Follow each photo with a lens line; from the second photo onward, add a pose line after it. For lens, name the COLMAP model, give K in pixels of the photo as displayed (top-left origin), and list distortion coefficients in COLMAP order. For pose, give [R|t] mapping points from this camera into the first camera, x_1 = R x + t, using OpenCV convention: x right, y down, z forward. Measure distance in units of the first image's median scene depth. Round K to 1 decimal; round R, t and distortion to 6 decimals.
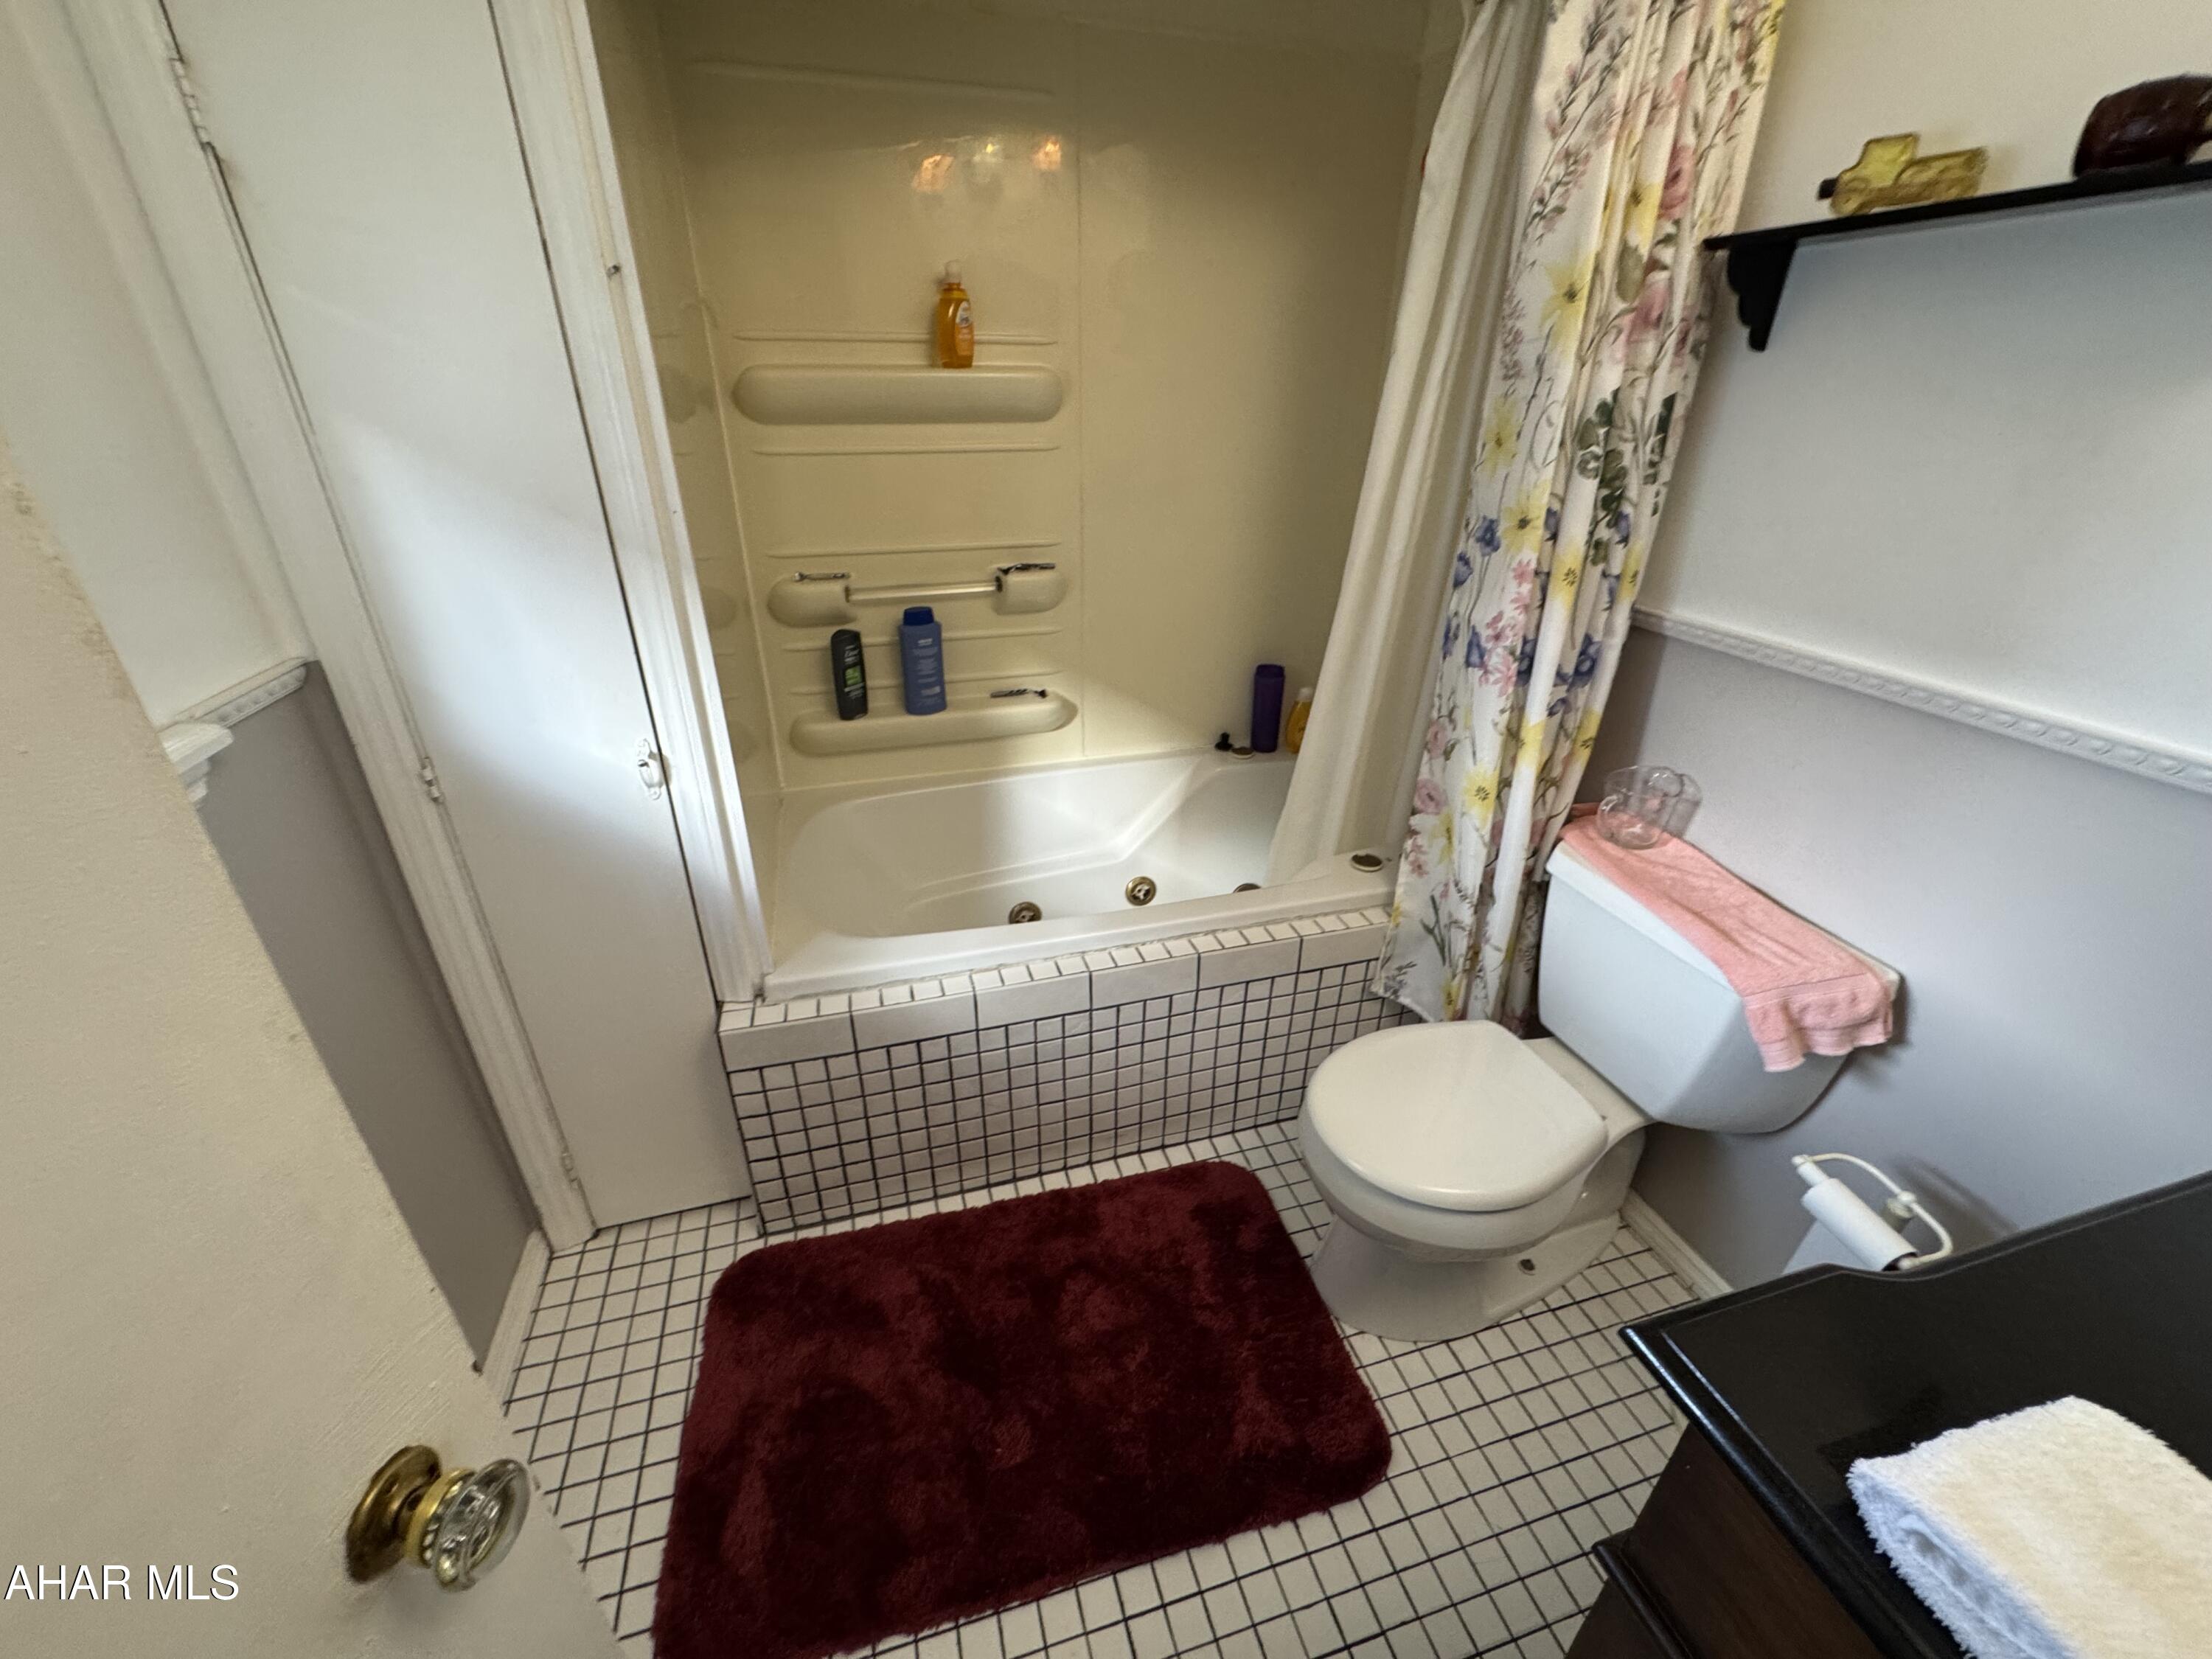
lens RADIAL K [[888.0, 0, 1102.5], [0, 888.0, 829.4], [0, 0, 1]] dist [0.002410, 0.000688]
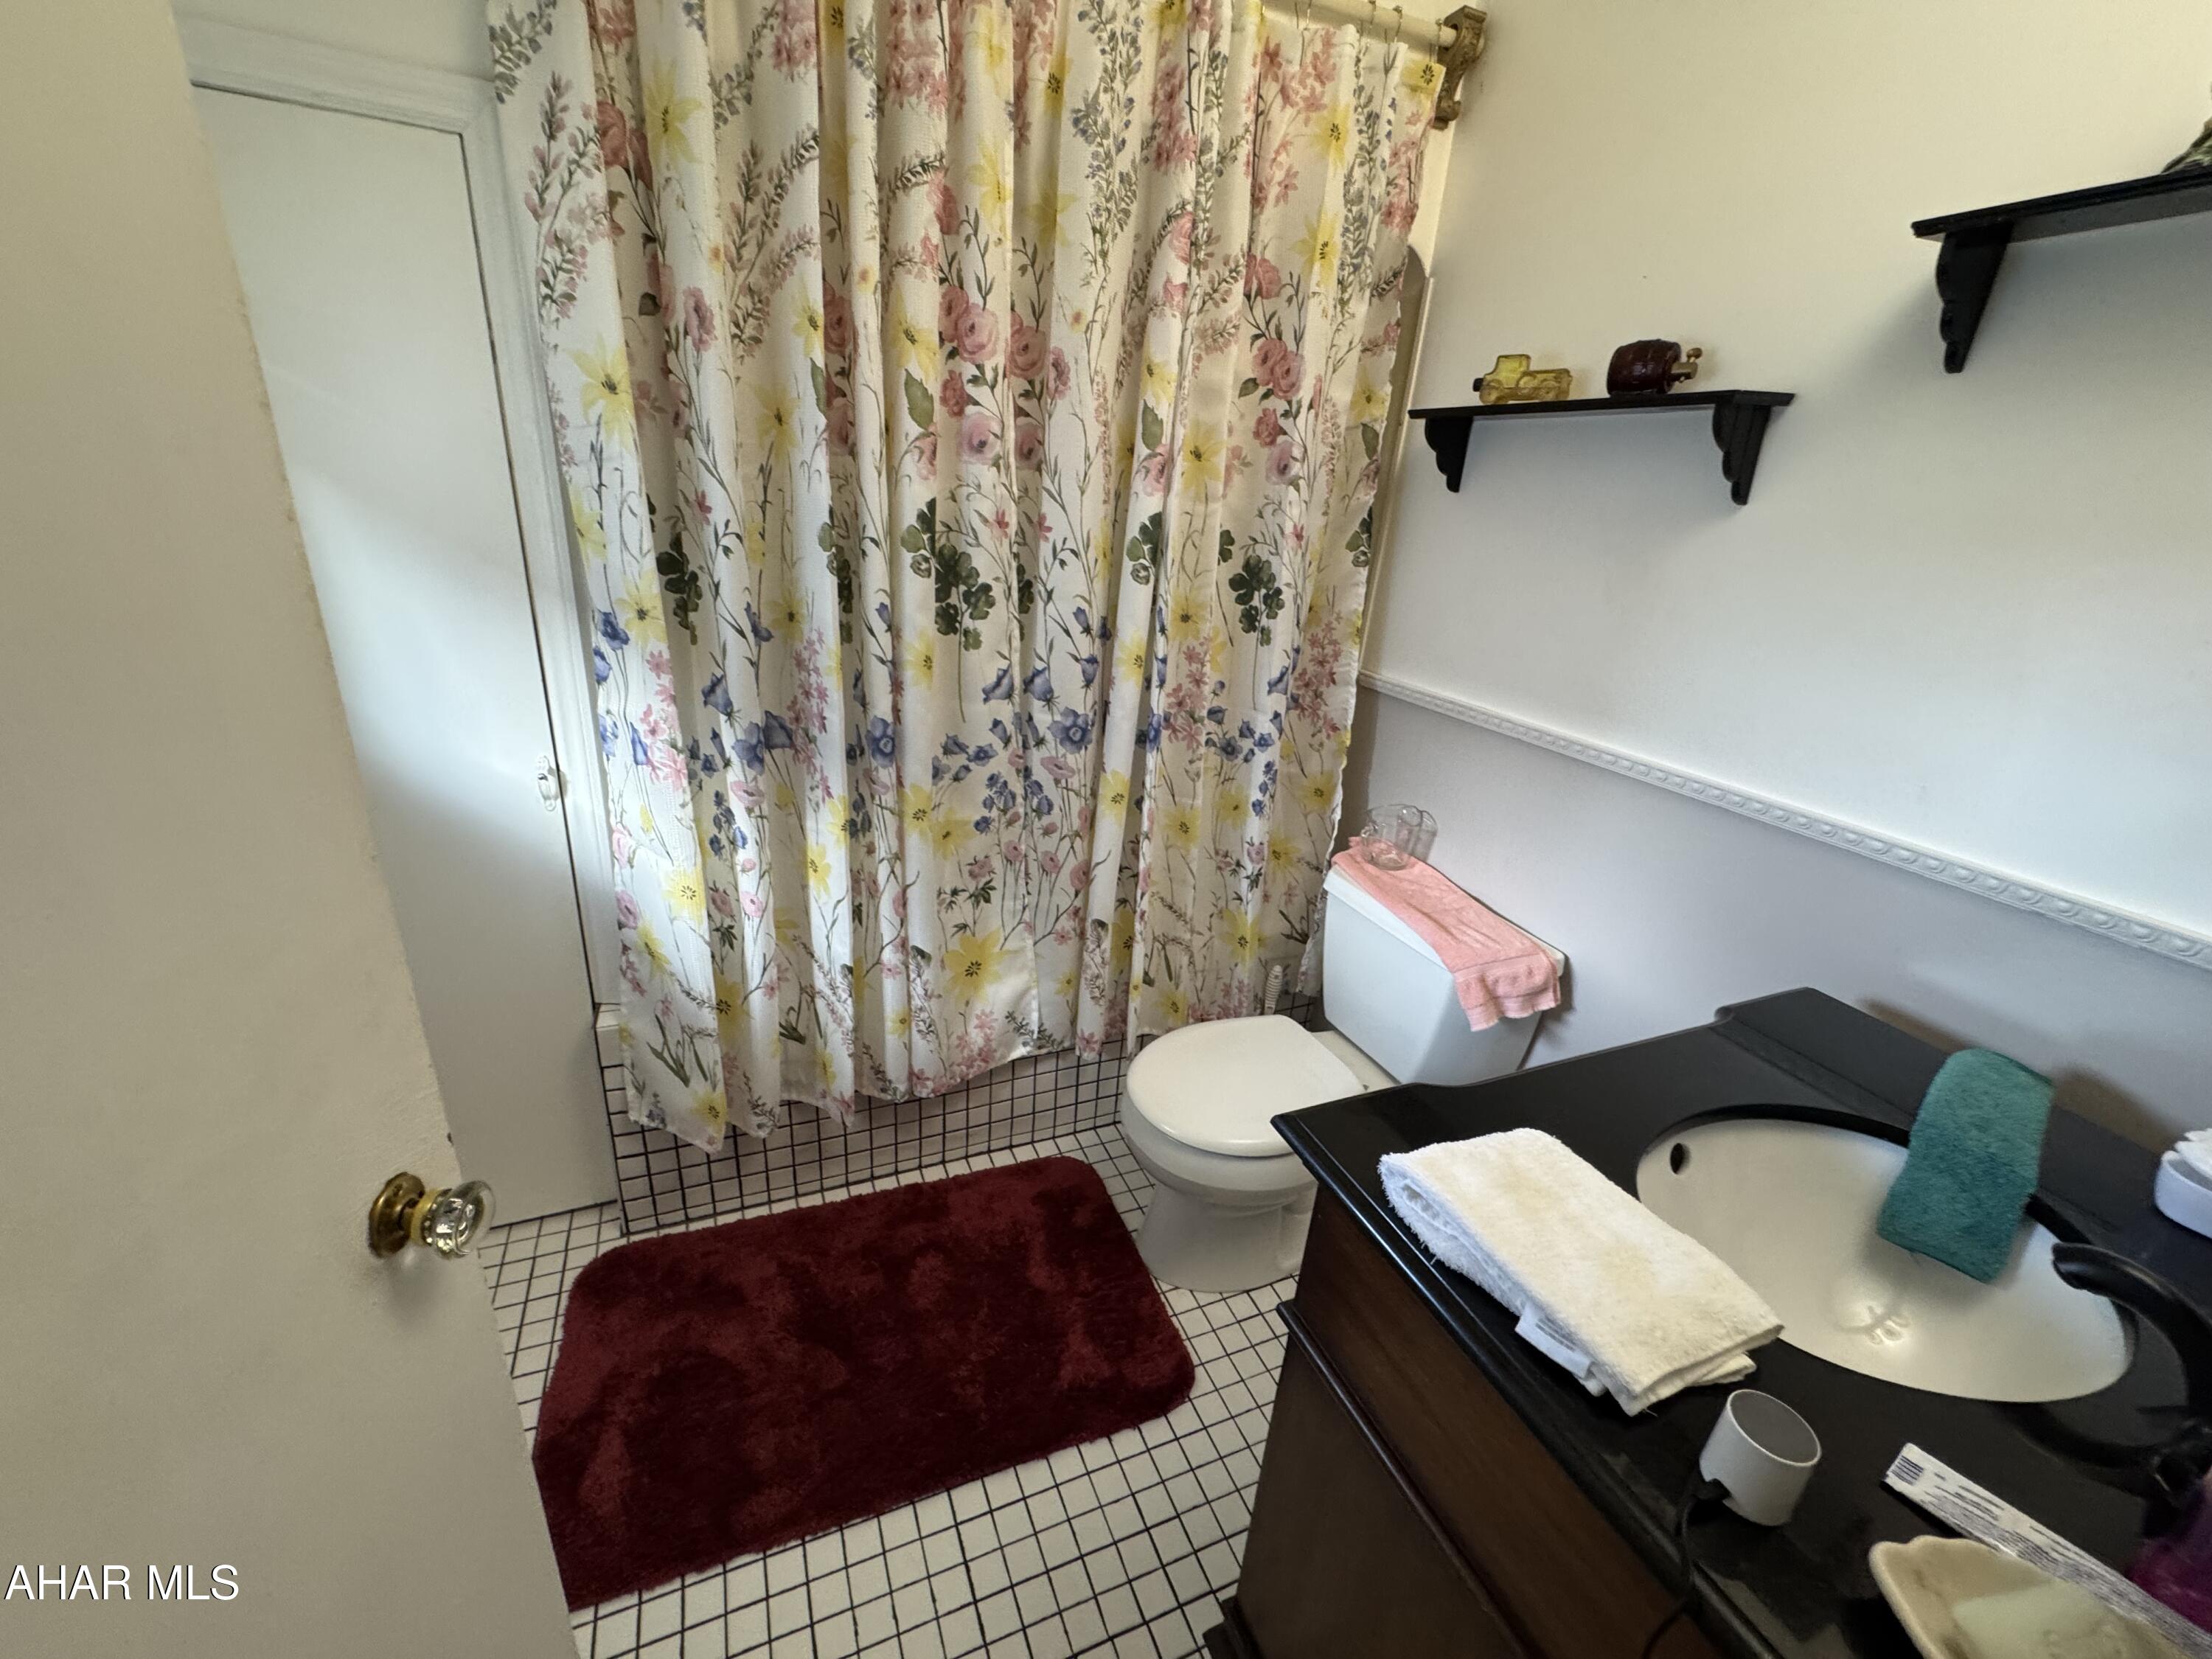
lens RADIAL K [[888.0, 0, 1102.1], [0, 888.0, 830.3], [0, 0, 1]] dist [0.002410, 0.000688]
pose [[0.991268, 0.014561, 0.131054, 0.040894], [-0.002348, 0.995676, -0.092867, 0.092043], [-0.131840, 0.091748, 0.987016, -0.196353]]
